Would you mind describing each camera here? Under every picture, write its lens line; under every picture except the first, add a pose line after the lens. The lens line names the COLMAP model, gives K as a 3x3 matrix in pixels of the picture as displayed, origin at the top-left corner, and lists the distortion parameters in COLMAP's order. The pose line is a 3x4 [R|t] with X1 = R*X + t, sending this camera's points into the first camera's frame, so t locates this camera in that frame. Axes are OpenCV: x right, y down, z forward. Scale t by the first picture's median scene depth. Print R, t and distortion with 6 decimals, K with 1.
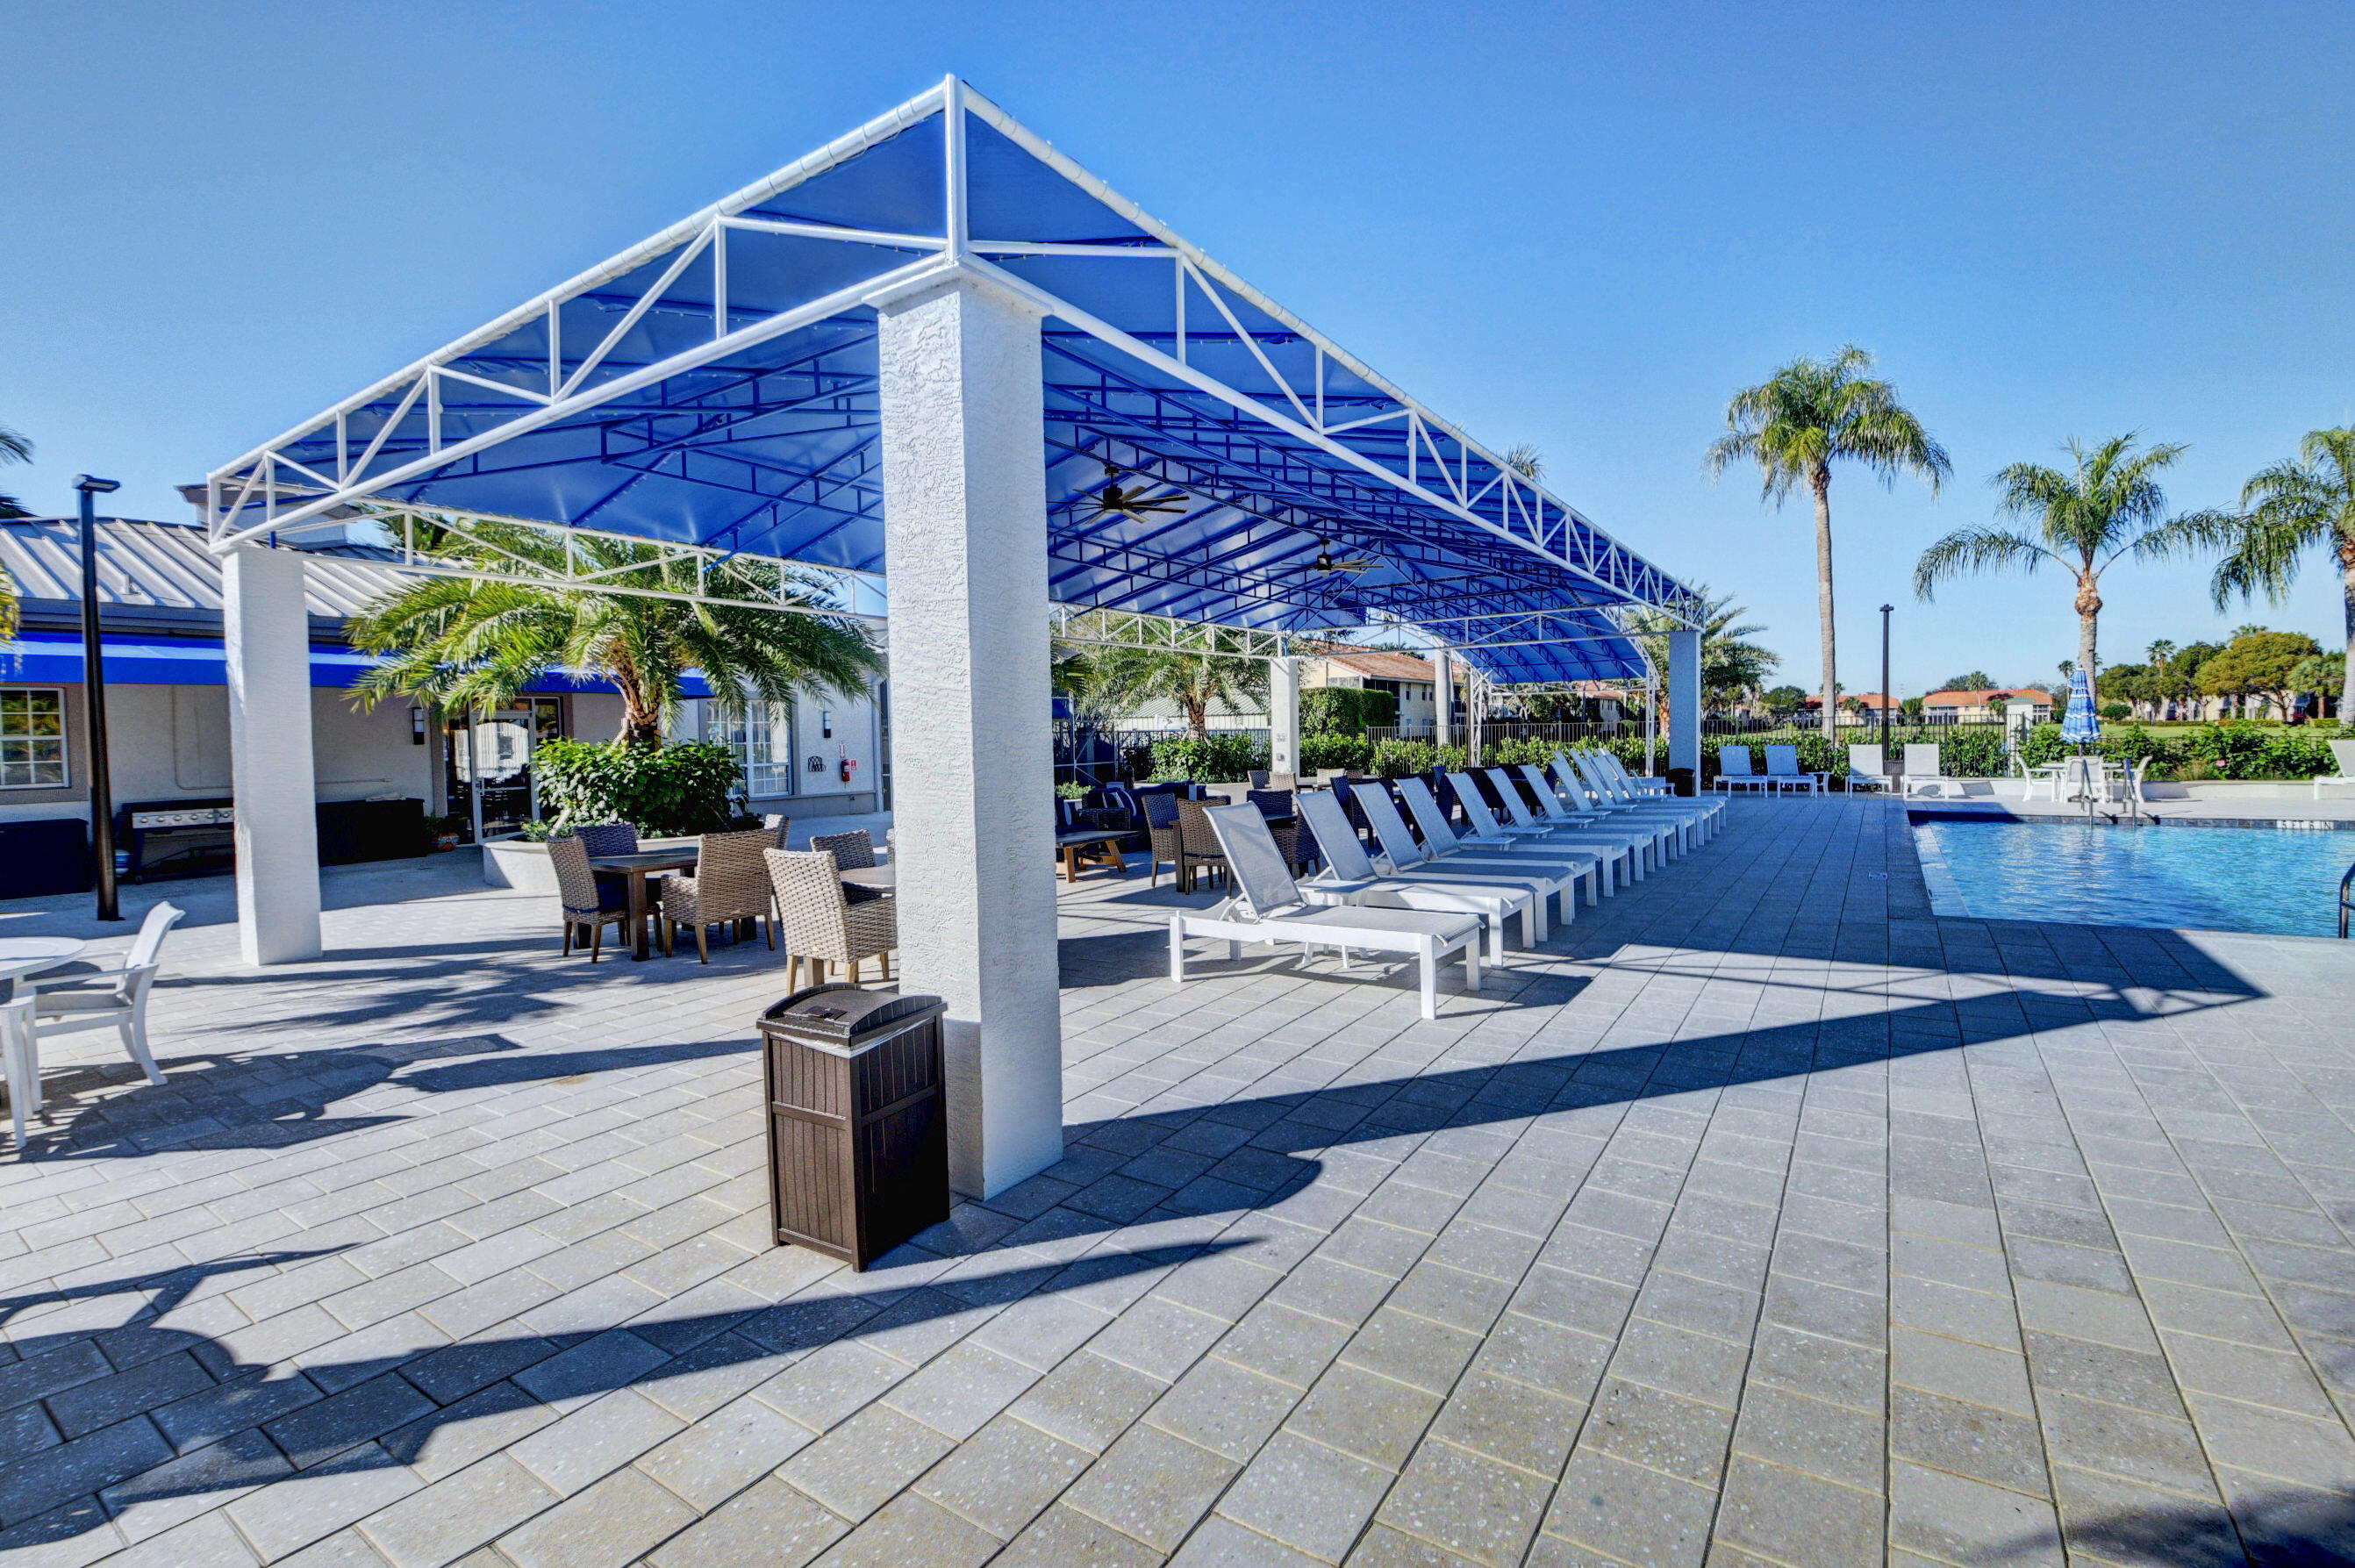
lens RADIAL K [[1062.5, 0, 1179.6], [0, 1062.5, 772.8], [0, 0, 1]] dist [-0.016287, -0.000392]
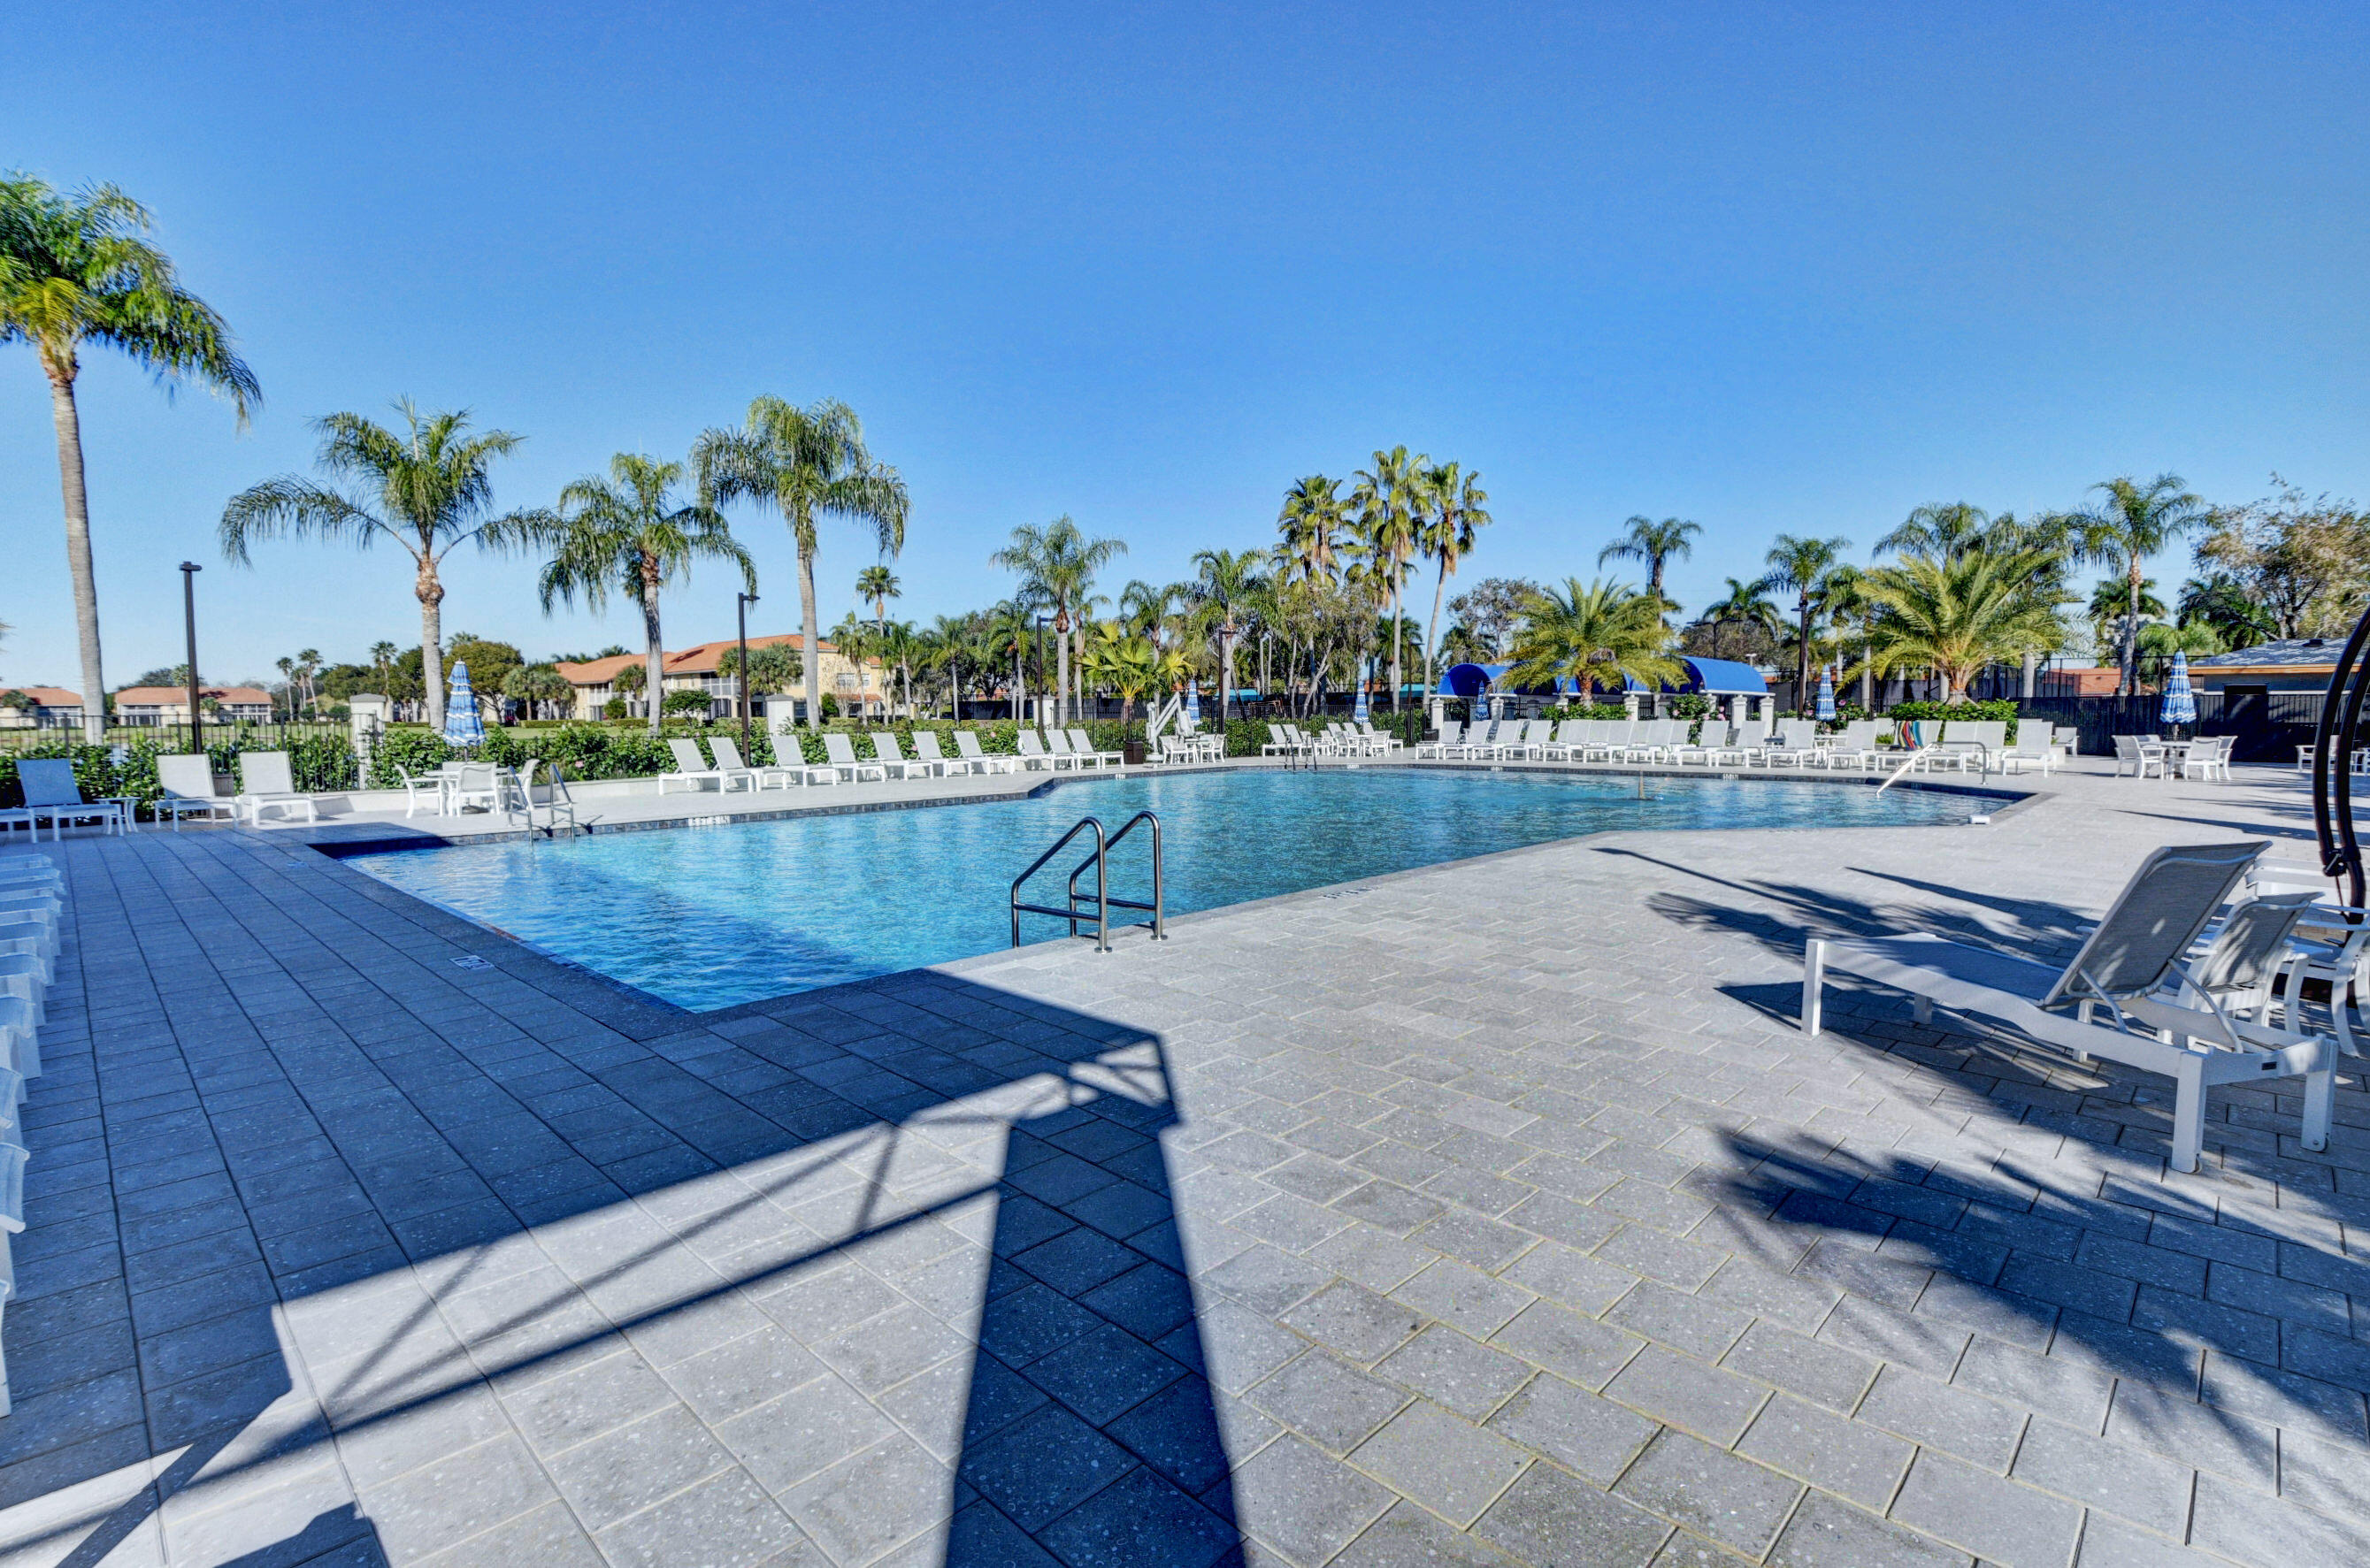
lens RADIAL K [[1130.5, 0, 1186.9], [0, 1130.5, 777.9], [0, 0, 1]] dist [-0.022455, -0.002712]
pose [[0.175687, -0.044101, 0.983458, 0.034301], [0.043220, 0.998378, 0.037049, -0.009226], [-0.983497, 0.035996, 0.177308, 0.199999]]
